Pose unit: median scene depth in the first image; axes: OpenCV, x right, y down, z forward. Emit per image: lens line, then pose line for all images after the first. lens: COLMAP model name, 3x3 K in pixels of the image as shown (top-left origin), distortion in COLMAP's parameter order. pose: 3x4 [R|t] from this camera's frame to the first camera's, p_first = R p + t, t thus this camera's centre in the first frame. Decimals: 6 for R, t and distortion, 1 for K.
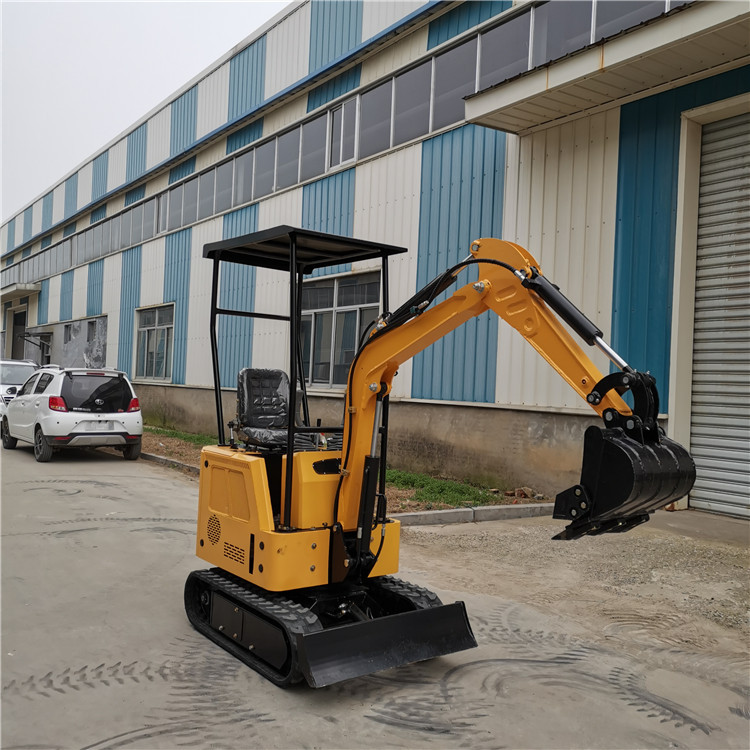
lens RADIAL K [[740.5, 0, 382.3], [0, 740.5, 374.4], [0, 0, 1]] dist [0.047104, 0.000000]
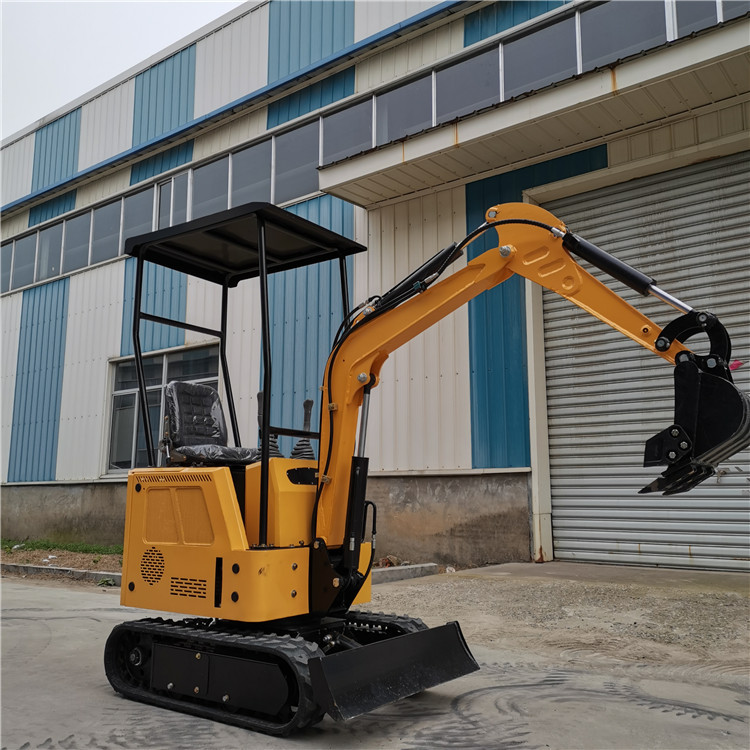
lens RADIAL K [[740.5, 0, 381.7], [0, 740.5, 373.5], [0, 0, 1]] dist [0.047104, 0.000000]
pose [[0.960744, 0.003199, 0.277418, -0.133371], [0.036380, 0.989847, -0.137405, 0.076305], [-0.275040, 0.142104, 0.950873, 0.076555]]
